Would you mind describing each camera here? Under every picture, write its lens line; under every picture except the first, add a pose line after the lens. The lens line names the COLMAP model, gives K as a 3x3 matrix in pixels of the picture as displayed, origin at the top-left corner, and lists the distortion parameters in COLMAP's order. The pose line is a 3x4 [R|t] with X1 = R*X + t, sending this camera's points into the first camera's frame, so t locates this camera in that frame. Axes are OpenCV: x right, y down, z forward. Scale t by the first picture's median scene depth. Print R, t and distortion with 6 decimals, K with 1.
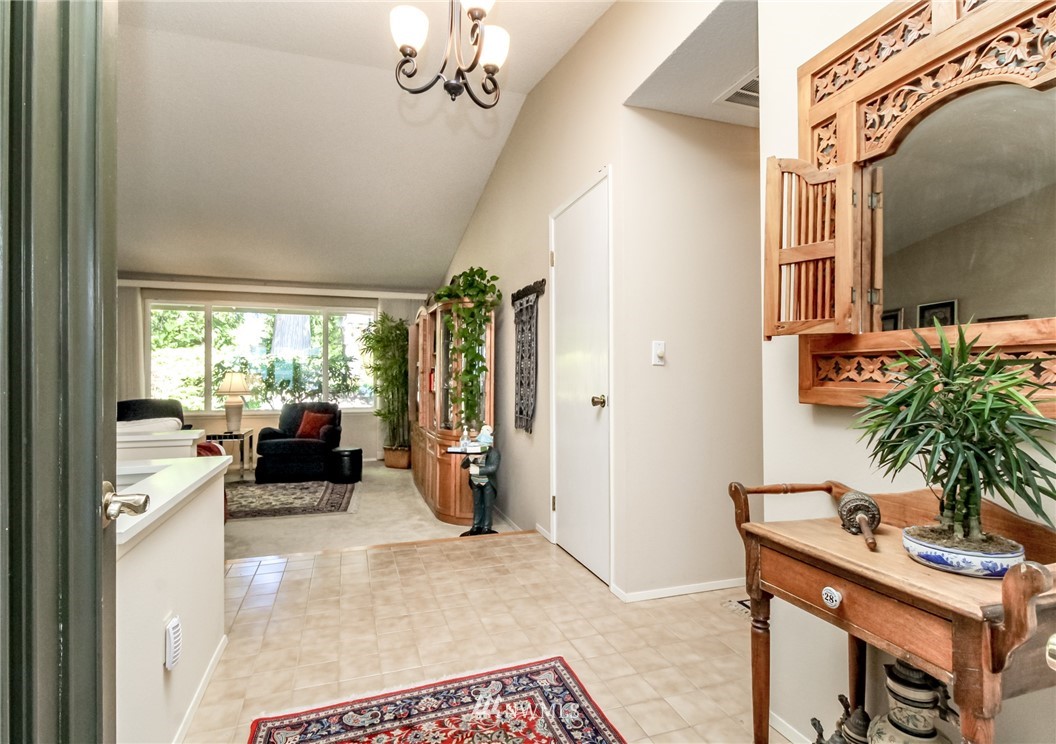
lens RADIAL K [[507.4, 0, 527.3], [0, 507.4, 378.3], [0, 0, 1]] dist [-0.000363, 0.000008]
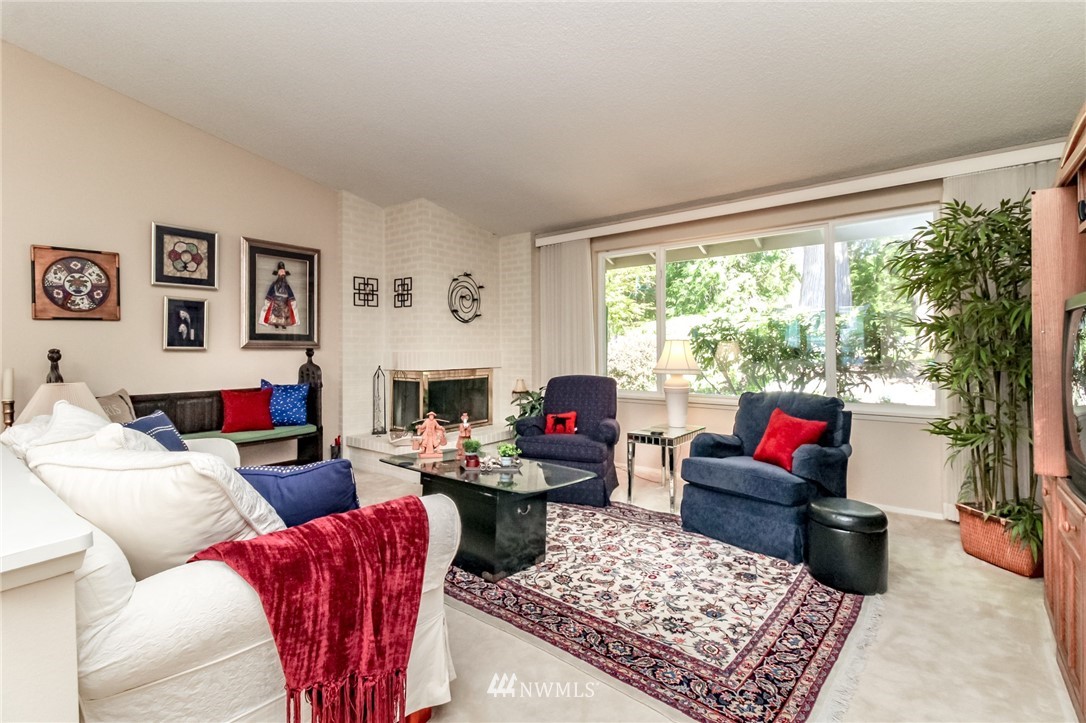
lens RADIAL K [[516.2, 0, 548.9], [0, 516.2, 344.7], [0, 0, 1]] dist [0.012000, -0.007484]
pose [[0.555959, -0.007558, -0.831175, -0.363357], [0.006029, 0.999969, -0.005060, -0.009645], [0.831188, -0.002198, 0.555987, 1.576299]]
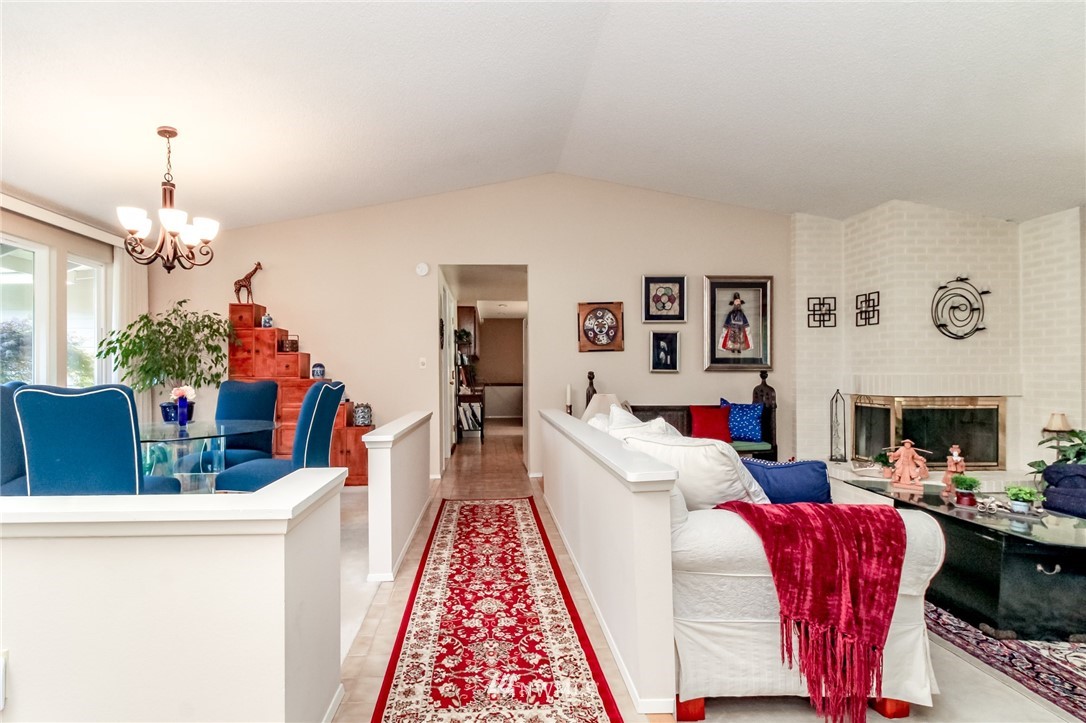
lens RADIAL K [[516.2, 0, 496.0], [0, 516.2, 372.0], [0, 0, 1]] dist [0.012000, -0.007484]
pose [[-0.298045, 0.000247, -0.954552, -0.050879], [0.005964, 0.999981, -0.001604, -0.009551], [0.954533, -0.006171, -0.298041, 1.450913]]
